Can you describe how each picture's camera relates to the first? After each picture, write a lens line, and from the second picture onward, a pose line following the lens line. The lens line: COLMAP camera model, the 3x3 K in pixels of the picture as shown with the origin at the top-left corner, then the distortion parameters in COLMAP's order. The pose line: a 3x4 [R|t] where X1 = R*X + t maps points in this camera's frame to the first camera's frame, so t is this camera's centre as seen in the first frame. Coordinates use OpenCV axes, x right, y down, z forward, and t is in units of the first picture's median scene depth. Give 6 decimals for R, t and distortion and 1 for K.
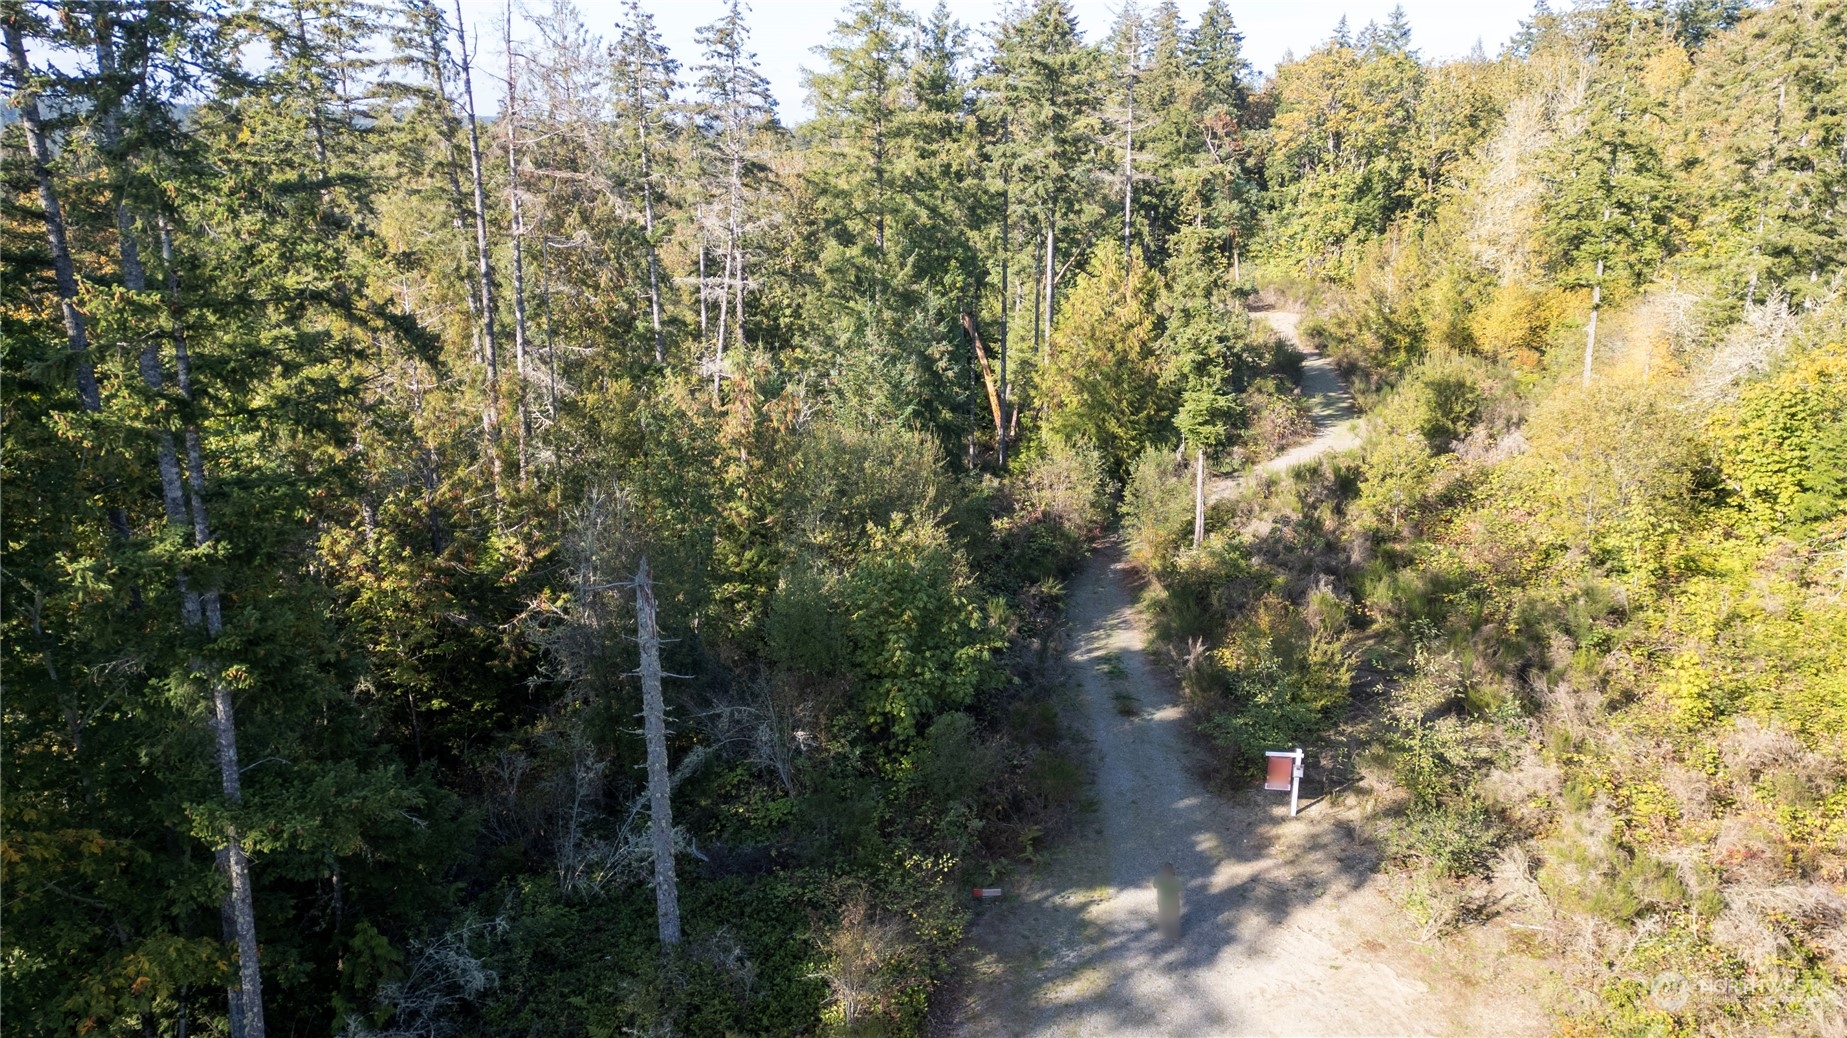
lens RADIAL K [[1278.1, 0, 918.0], [0, 1278.1, 519.2], [0, 0, 1]] dist [0.073195, -0.073093]
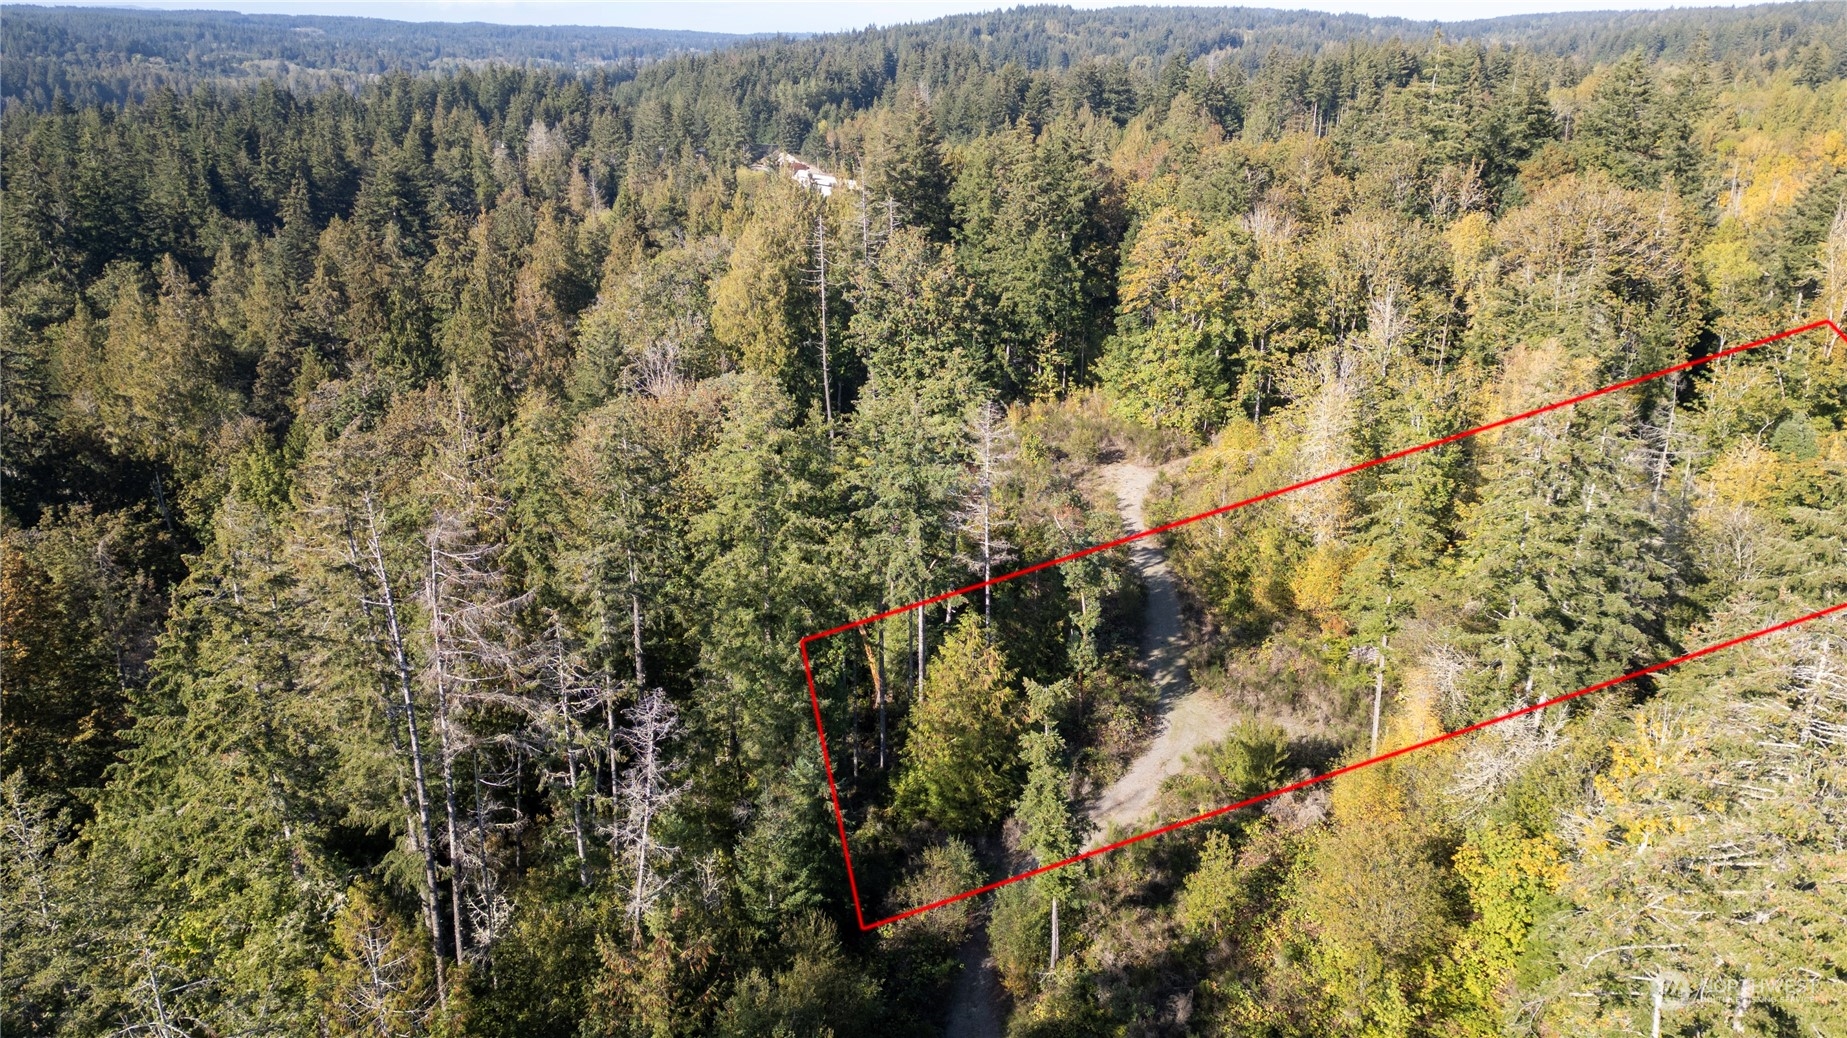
lens RADIAL K [[1278.1, 0, 918.0], [0, 1278.1, 519.2], [0, 0, 1]] dist [0.073195, -0.073093]
pose [[0.994643, -0.034885, 0.097310, -0.008503], [0.027818, 0.996939, 0.073062, -0.596282], [-0.099561, -0.069963, 0.992569, -0.167068]]
